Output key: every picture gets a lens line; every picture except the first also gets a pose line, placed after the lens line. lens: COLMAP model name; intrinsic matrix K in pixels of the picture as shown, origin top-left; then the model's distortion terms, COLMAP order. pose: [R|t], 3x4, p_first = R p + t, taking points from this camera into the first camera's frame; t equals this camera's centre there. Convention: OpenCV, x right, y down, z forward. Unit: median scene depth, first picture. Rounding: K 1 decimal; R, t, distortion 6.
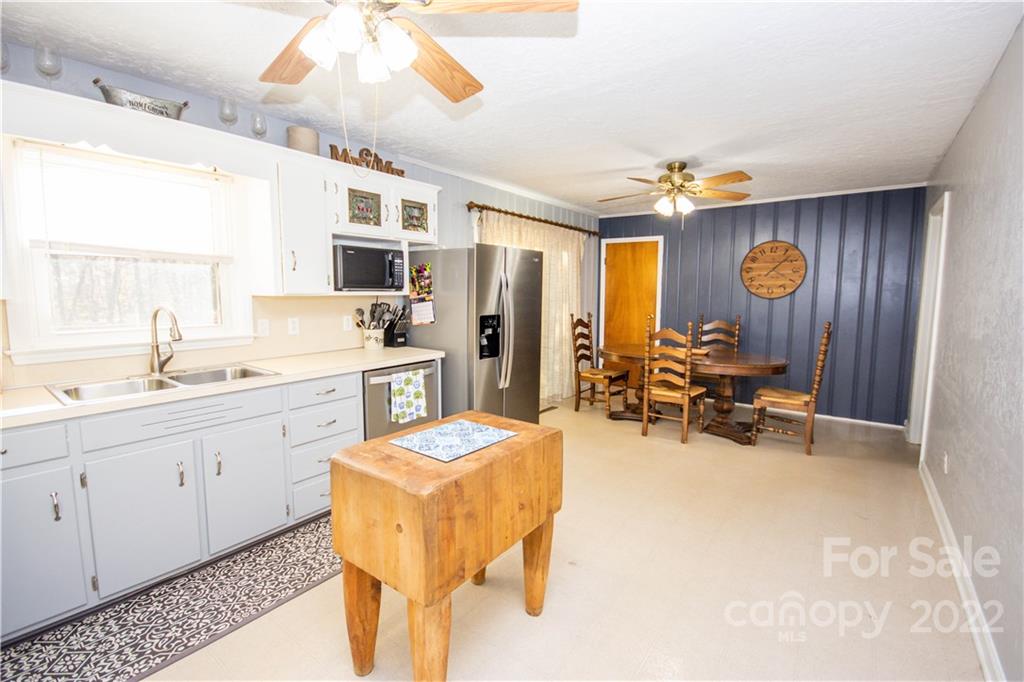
lens RADIAL K [[449.9, 0, 515.8], [0, 449.9, 335.3], [0, 0, 1]] dist [-0.001689, 0.000213]
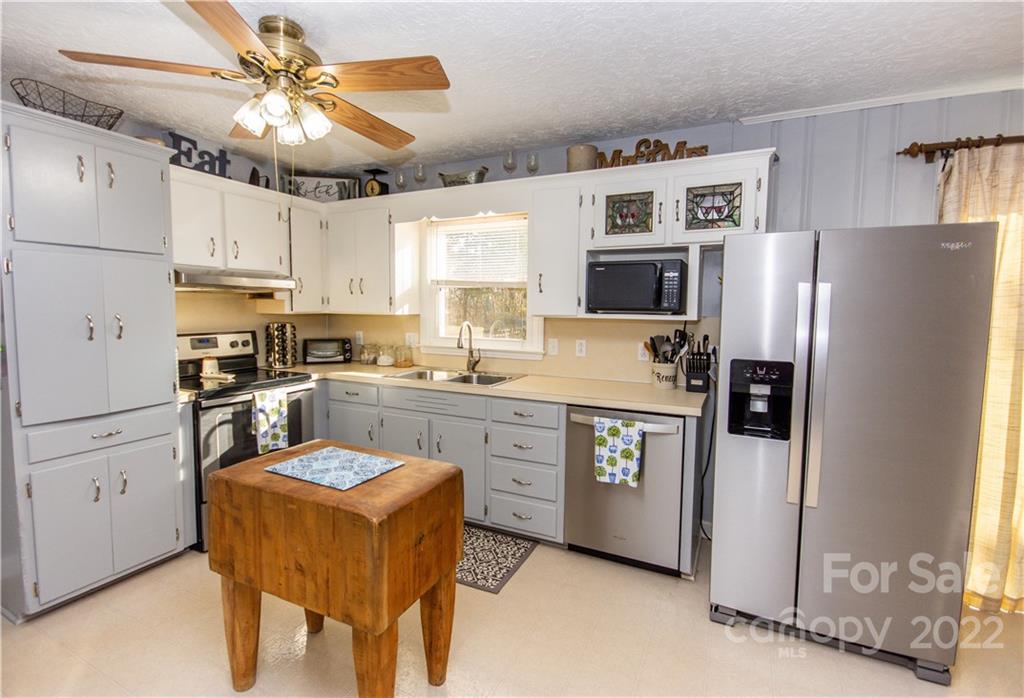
lens RADIAL K [[483.1, 0, 510.2], [0, 483.1, 345.6], [0, 0, 1]] dist [-0.001231, -0.000656]
pose [[0.178047, 0.075324, -0.981135, 0.531842], [-0.108246, 0.992514, 0.056554, -0.071486], [0.978050, 0.096135, 0.184868, 0.666484]]
